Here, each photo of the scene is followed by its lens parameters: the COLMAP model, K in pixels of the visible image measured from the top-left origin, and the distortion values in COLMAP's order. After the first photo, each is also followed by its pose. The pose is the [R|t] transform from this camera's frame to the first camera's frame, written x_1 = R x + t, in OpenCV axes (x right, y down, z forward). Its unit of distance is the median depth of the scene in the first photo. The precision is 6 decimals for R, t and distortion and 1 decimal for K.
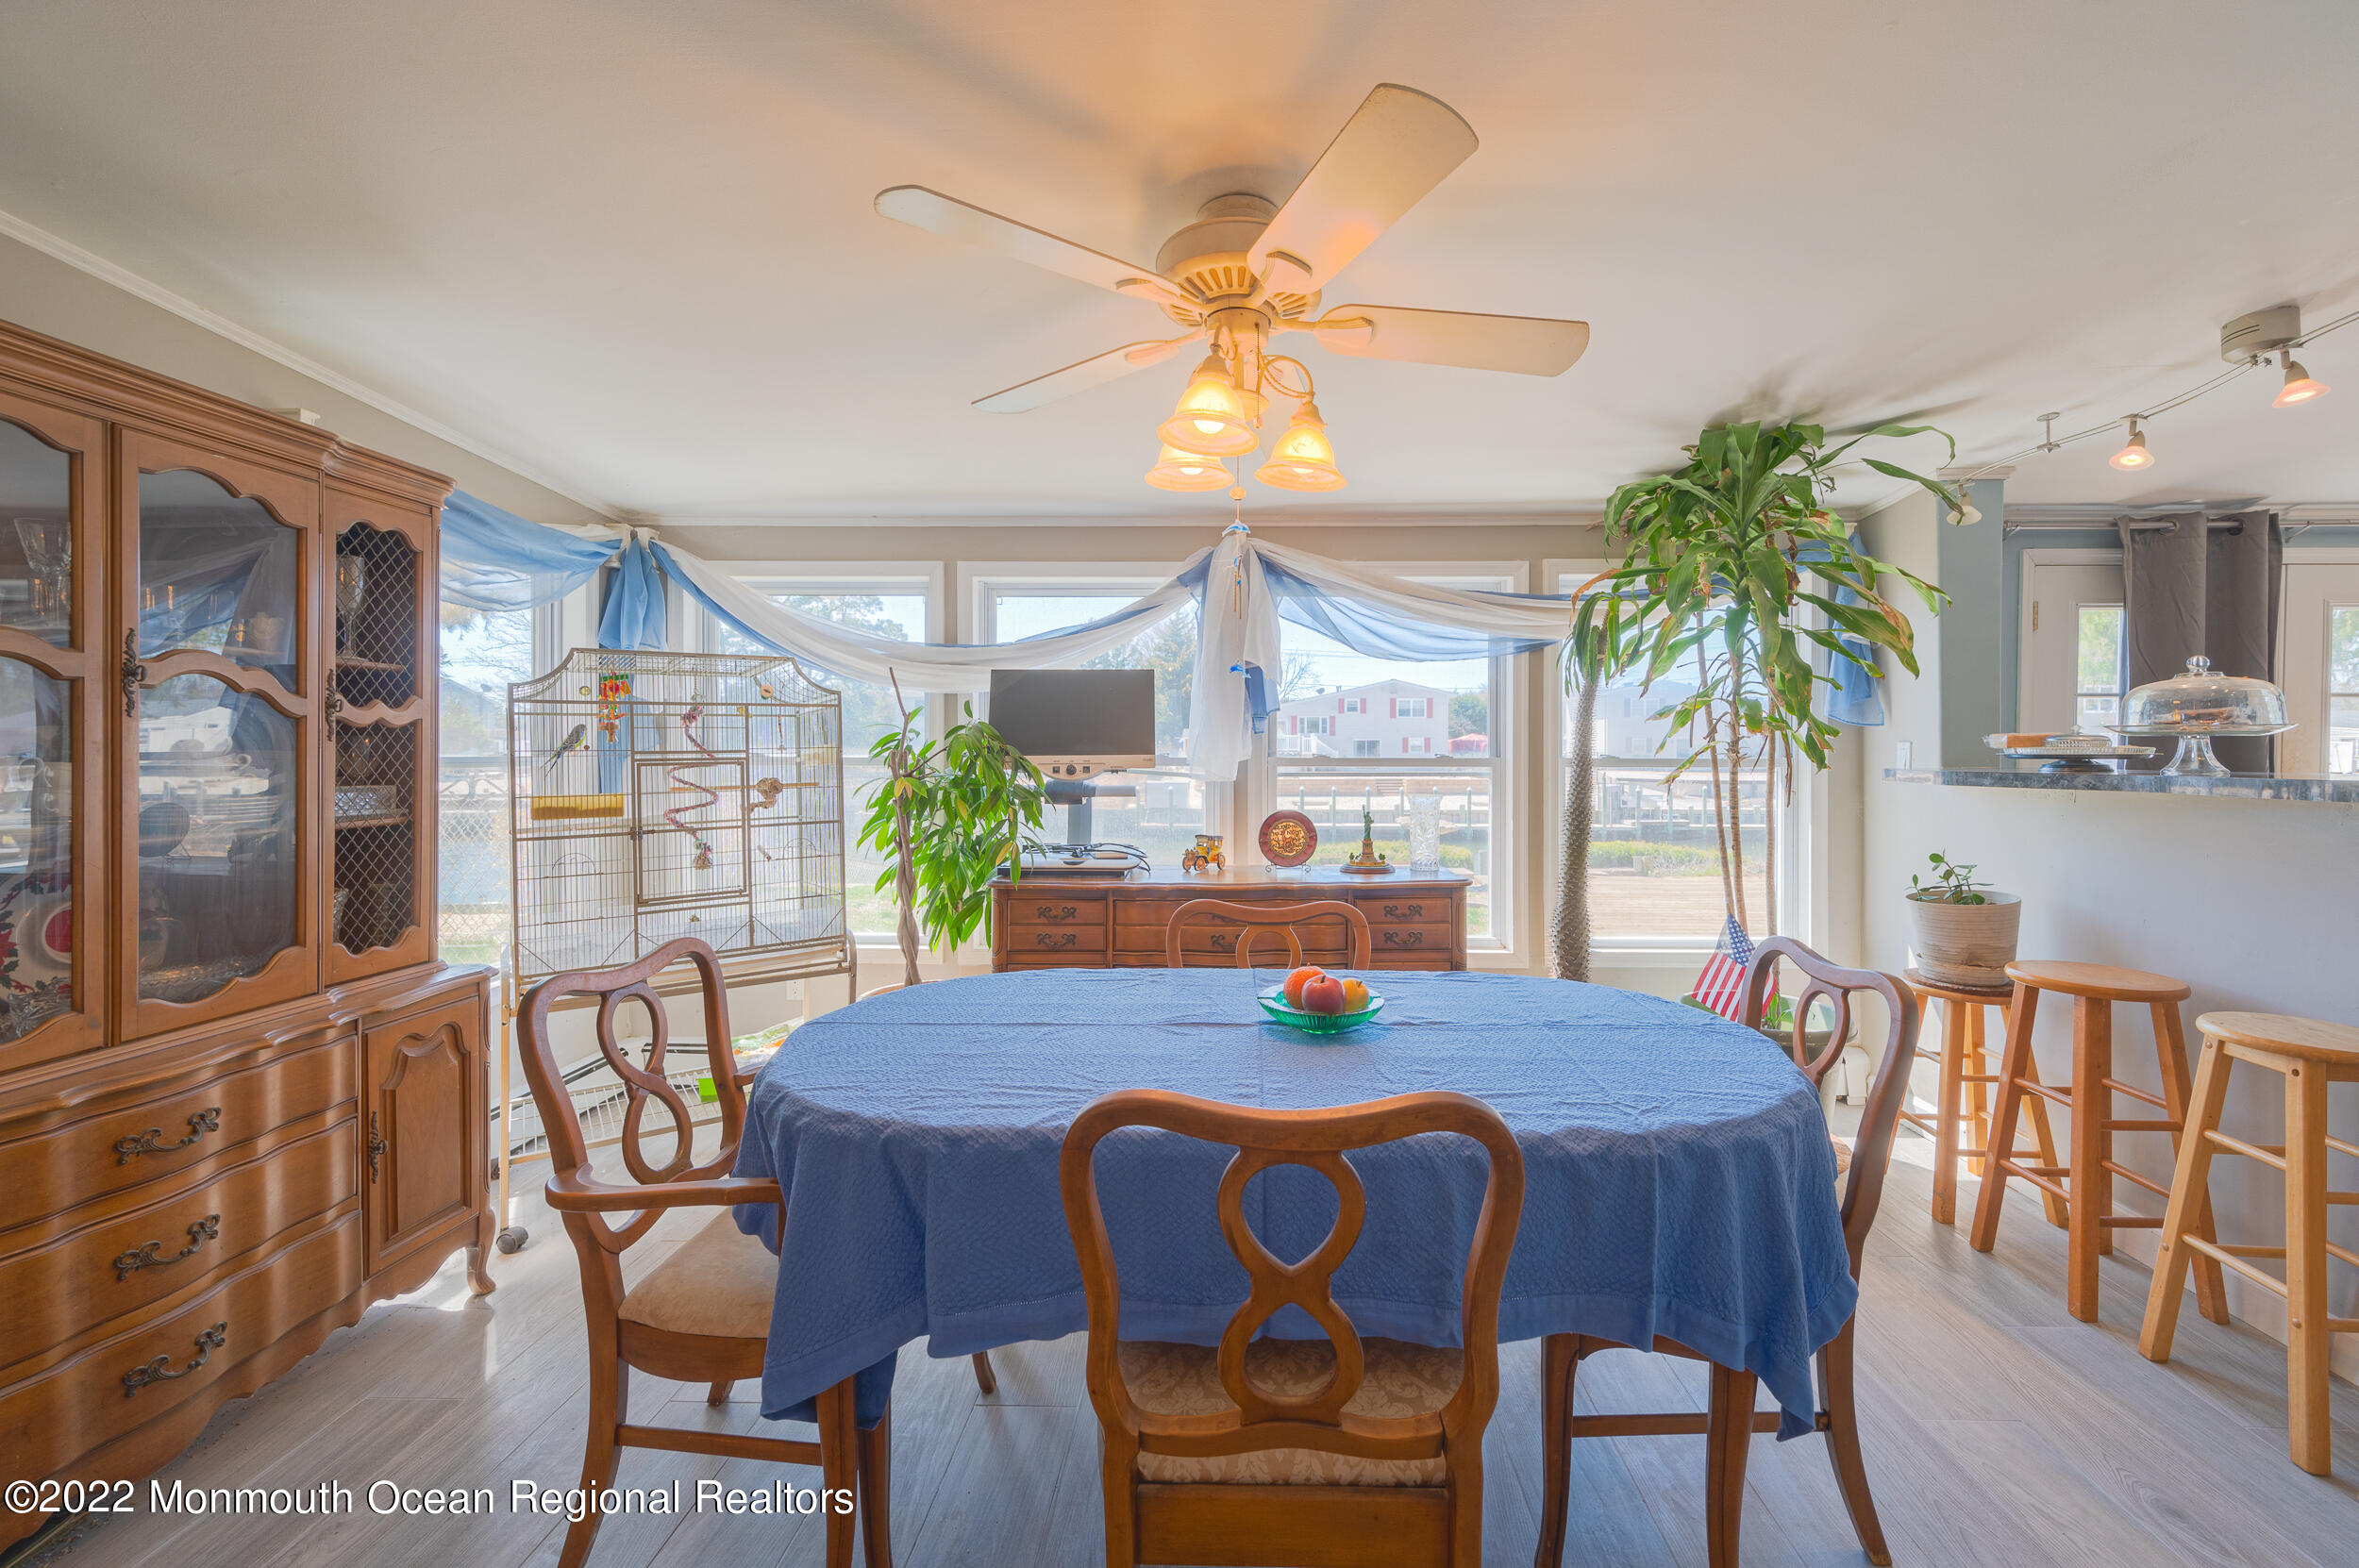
lens RADIAL K [[855.6, 0, 1186.0], [0, 855.6, 749.7], [0, 0, 1]] dist [0.011923, -0.000027]
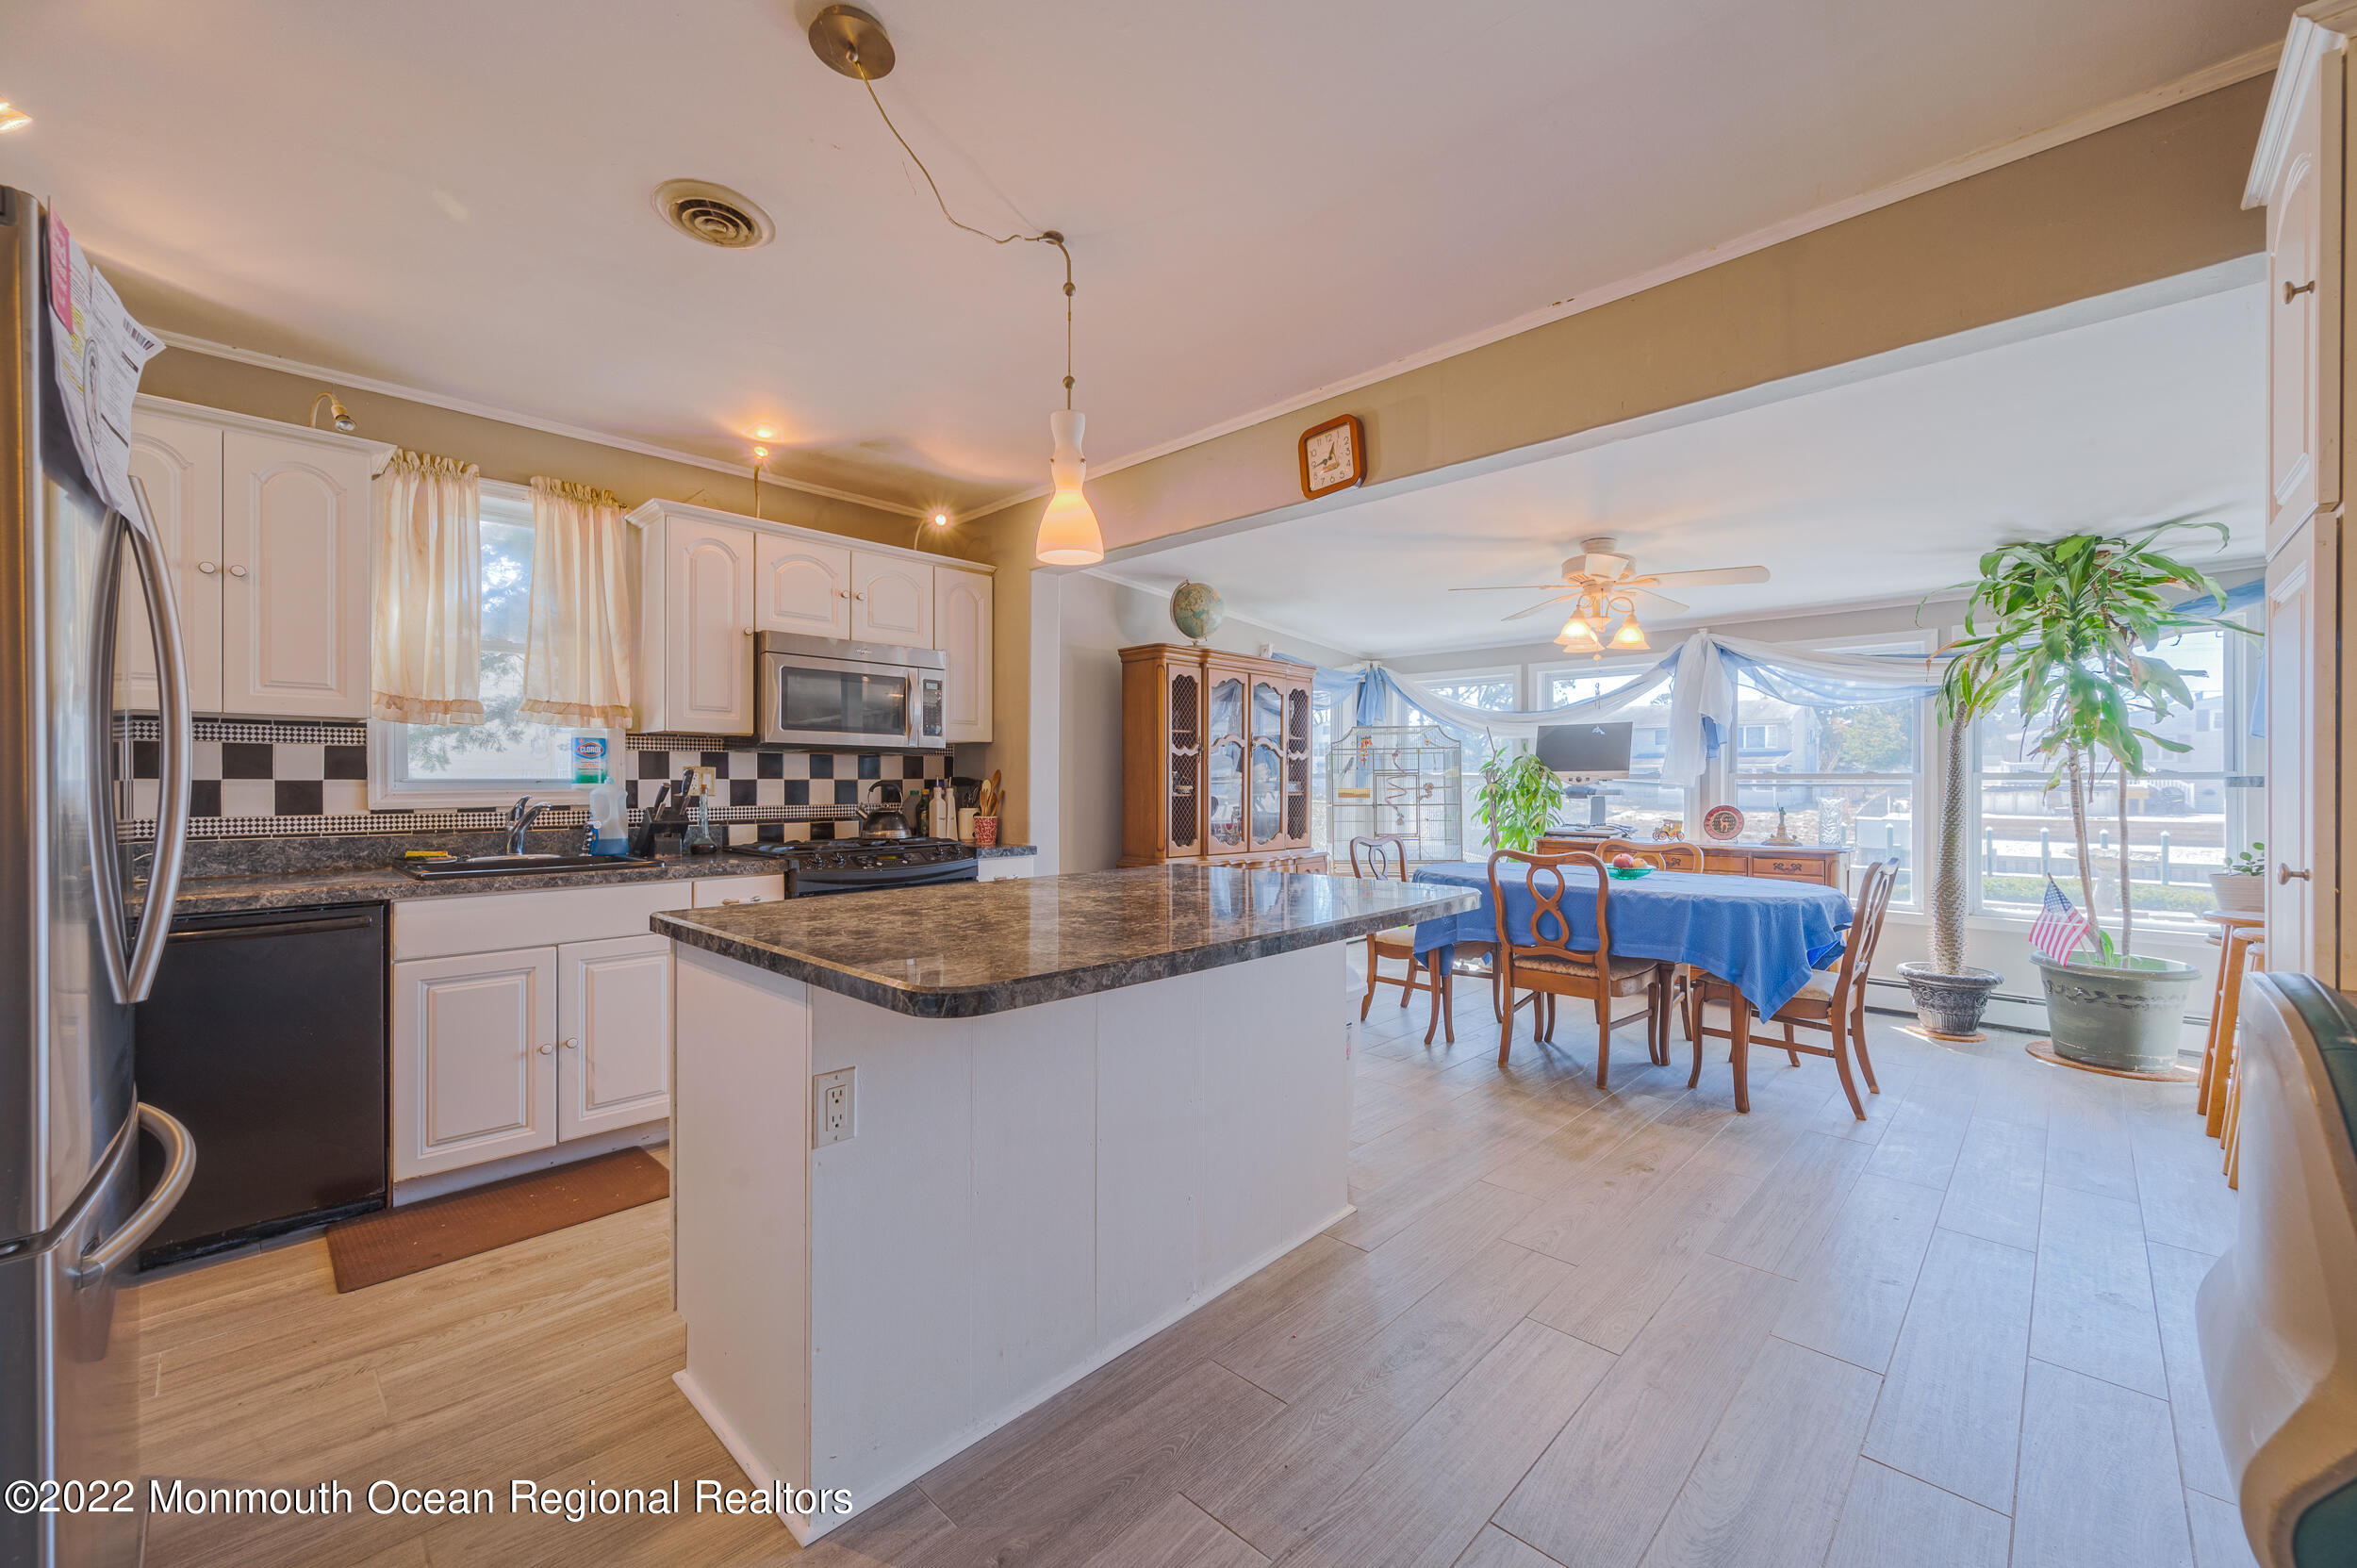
lens RADIAL K [[958.1, 0, 1192.2], [0, 958.1, 781.1], [0, 0, 1]] dist [0.000921, -0.000229]
pose [[0.741619, -0.001603, -0.670819, 0.624524], [-0.002914, 0.999980, -0.005610, 0.041205], [0.670814, 0.006115, 0.741600, -1.066844]]
